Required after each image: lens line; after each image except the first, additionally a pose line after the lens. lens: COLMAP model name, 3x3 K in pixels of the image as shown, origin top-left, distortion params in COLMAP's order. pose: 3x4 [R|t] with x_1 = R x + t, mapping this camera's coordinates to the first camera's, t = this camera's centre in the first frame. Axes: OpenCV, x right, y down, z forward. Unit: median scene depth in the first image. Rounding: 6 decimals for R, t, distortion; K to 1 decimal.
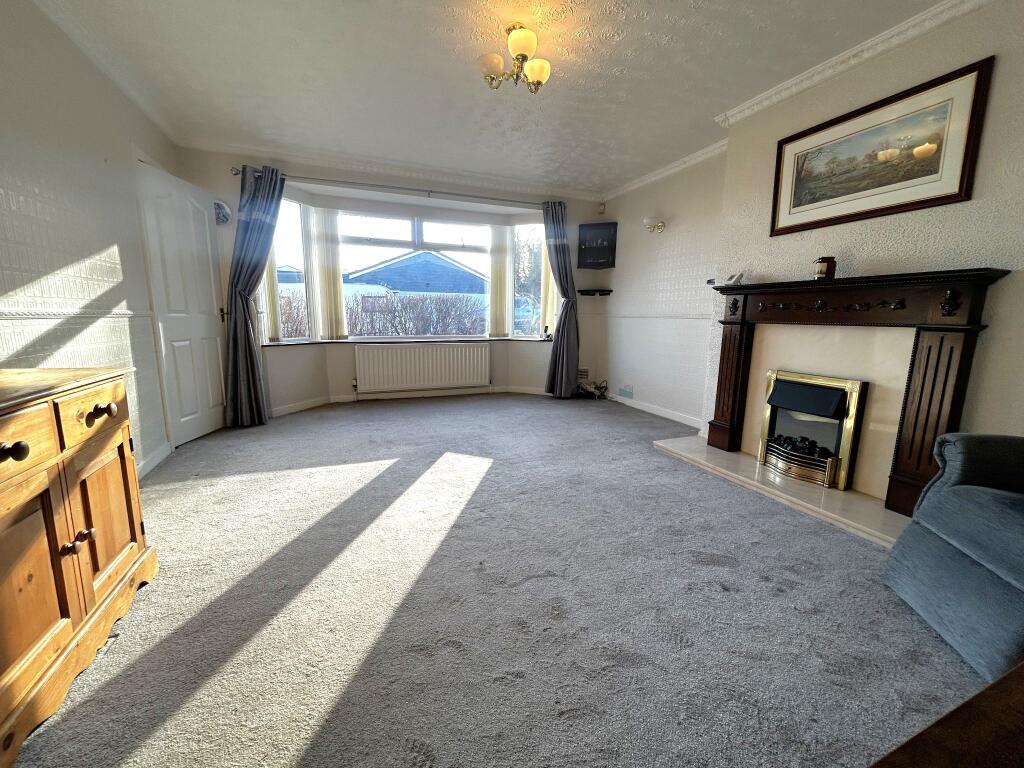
lens RADIAL K [[412.7, 0, 512.0], [0, 412.7, 384.0], [0, 0, 1]] dist [-0.001130, 0.000298]
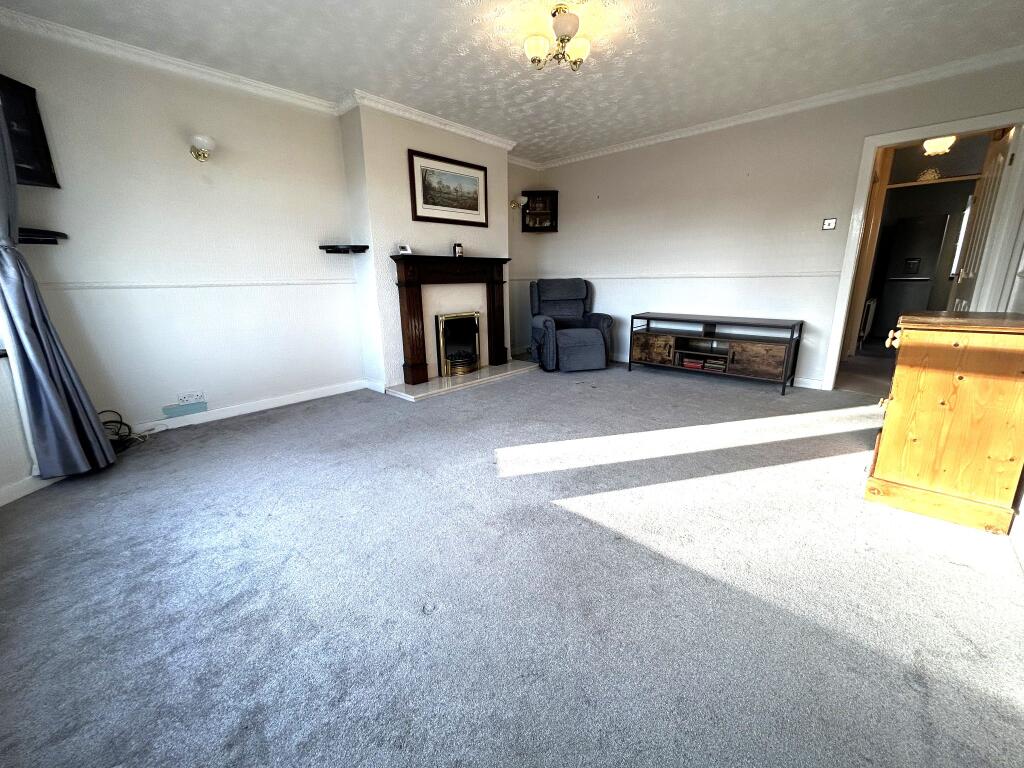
lens RADIAL K [[430.9, 0, 512.0], [0, 430.9, 384.0], [0, 0, 1]] dist [-0.000868, 0.000071]
pose [[-0.425877, -0.219236, 0.877818, -0.702201], [0.162277, 0.935959, 0.312486, -0.190691], [-0.890109, 0.275530, -0.363027, 1.083966]]
